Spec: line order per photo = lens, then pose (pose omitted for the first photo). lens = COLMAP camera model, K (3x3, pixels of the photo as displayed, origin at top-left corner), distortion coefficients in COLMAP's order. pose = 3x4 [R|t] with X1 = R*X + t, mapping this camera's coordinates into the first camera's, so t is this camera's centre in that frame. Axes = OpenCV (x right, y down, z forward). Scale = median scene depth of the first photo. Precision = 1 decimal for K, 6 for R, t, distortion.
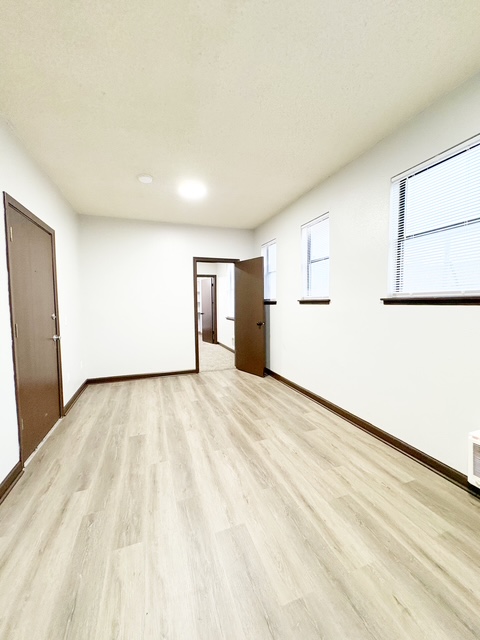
lens RADIAL K [[254.1, 0, 239.2], [0, 254.1, 319.4], [0, 0, 1]] dist [-0.000621, 0.000312]
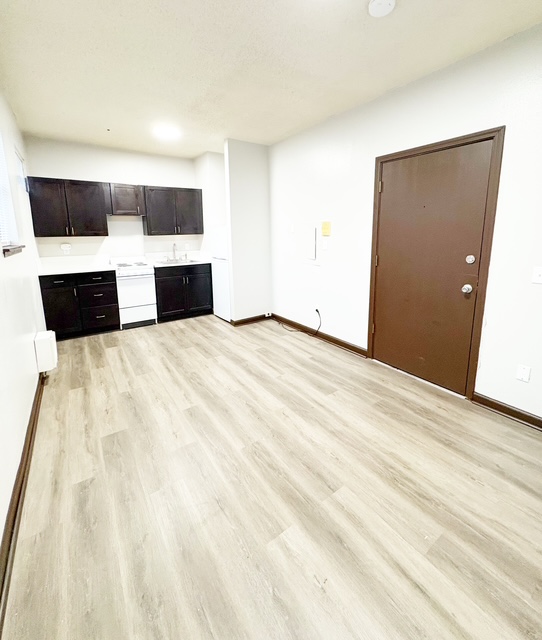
lens RADIAL K [[288.5, 0, 270.4], [0, 288.5, 279.2], [0, 0, 1]] dist [-0.001007, -0.000034]
pose [[-0.966576, 0.066008, -0.247736, 0.033400], [0.008295, 0.973834, 0.227109, -0.157363], [0.256245, 0.217463, -0.941832, 1.750564]]
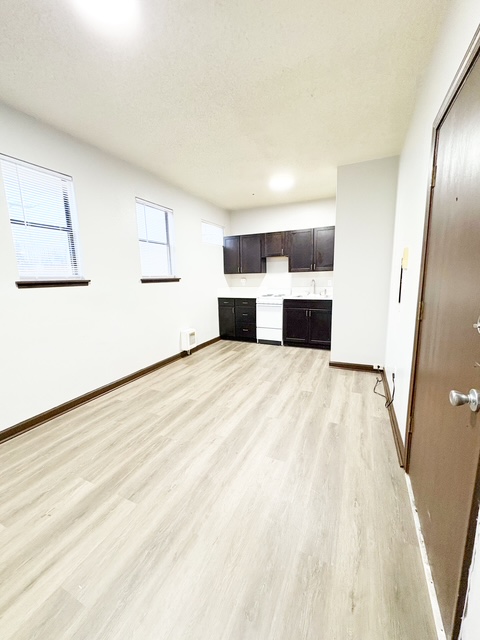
lens RADIAL K [[254.1, 0, 238.7], [0, 254.1, 321.6], [0, 0, 1]] dist [-0.000621, 0.000312]
pose [[-0.704067, -0.096075, 0.703605, -0.781756], [0.078040, 0.974337, 0.211134, -0.095473], [-0.705833, 0.203562, -0.678500, 1.447269]]
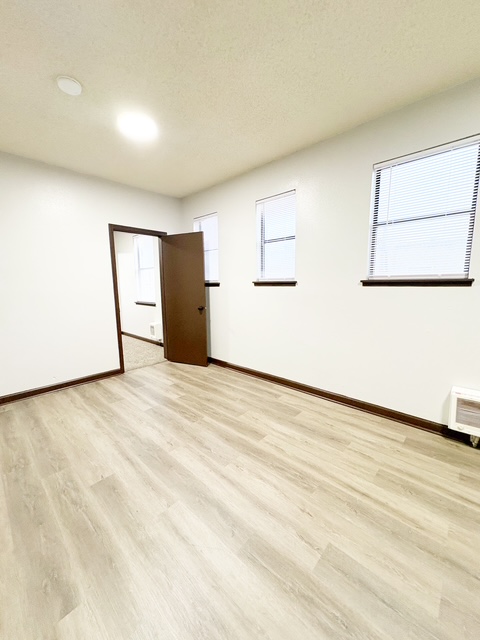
lens RADIAL K [[254.1, 0, 239.1], [0, 254.1, 318.9], [0, 0, 1]] dist [-0.000621, 0.000312]
pose [[0.890851, -0.061358, 0.450132, -0.341249], [0.030626, 0.996694, 0.075249, -0.014895], [-0.453261, -0.053250, 0.889786, 0.238465]]
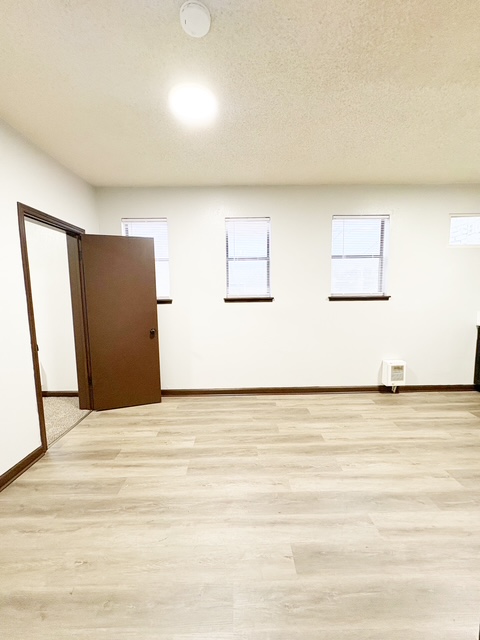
lens RADIAL K [[254.1, 0, 239.9], [0, 254.1, 318.8], [0, 0, 1]] dist [-0.000621, 0.000312]
pose [[0.330028, -0.086989, 0.939955, -0.861085], [0.072954, 0.995117, 0.066480, -0.080266], [-0.941148, 0.046633, 0.334763, 0.875456]]
